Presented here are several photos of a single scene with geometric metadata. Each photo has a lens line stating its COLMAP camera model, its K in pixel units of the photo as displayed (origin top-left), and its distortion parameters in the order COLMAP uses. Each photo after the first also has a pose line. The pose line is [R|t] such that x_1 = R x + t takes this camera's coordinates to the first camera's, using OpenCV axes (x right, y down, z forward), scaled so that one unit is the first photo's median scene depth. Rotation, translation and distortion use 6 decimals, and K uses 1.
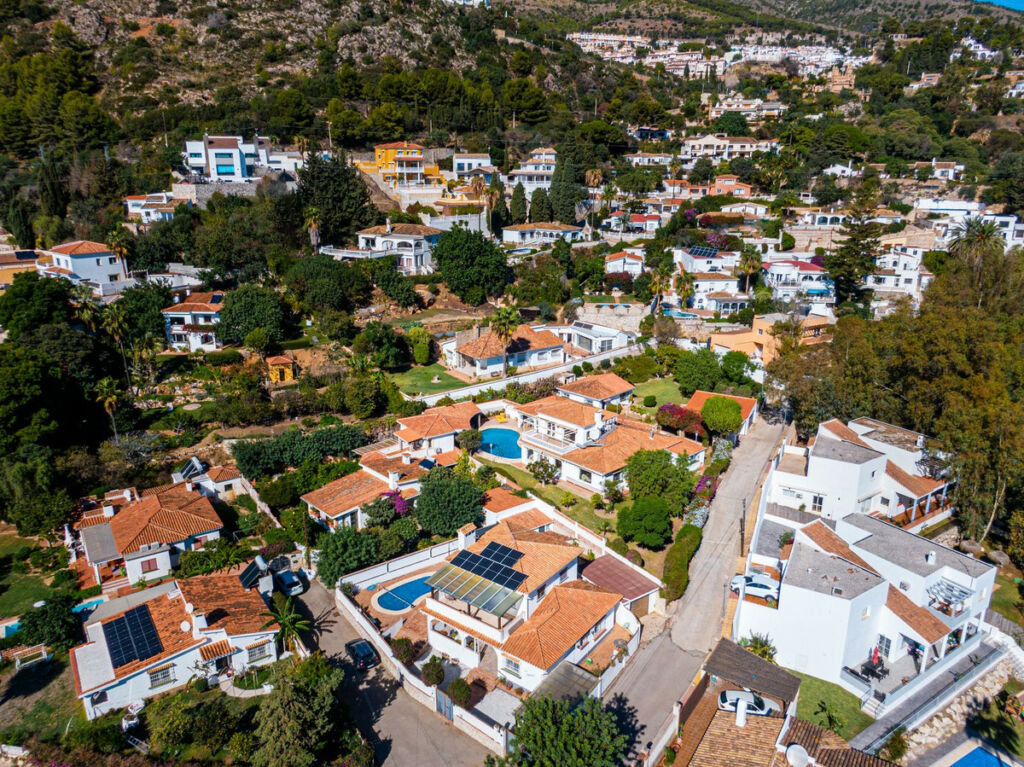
lens RADIAL K [[728.1, 0, 526.7], [0, 728.1, 388.0], [0, 0, 1]] dist [0.028719, -0.002564]
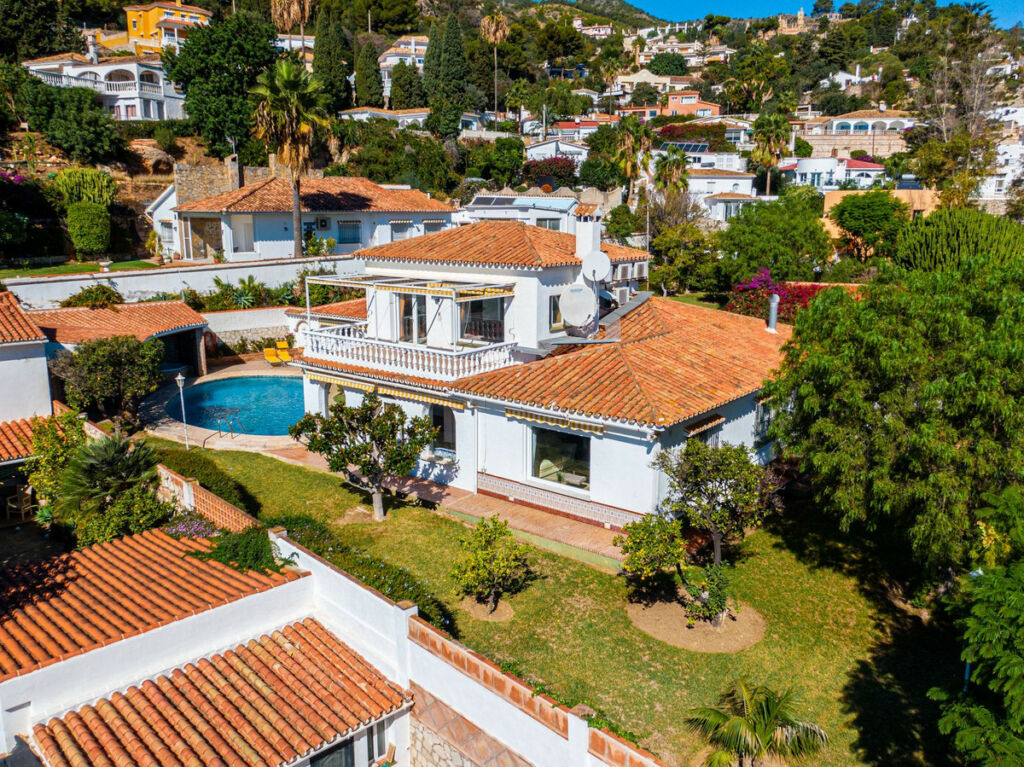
lens RADIAL K [[728.1, 0, 526.7], [0, 728.1, 388.0], [0, 0, 1]] dist [0.028719, -0.002564]
pose [[0.988485, -0.023230, 0.149527, 0.030015], [0.041355, 0.991999, -0.119277, 0.103525], [-0.145560, 0.124087, 0.981537, 0.636557]]
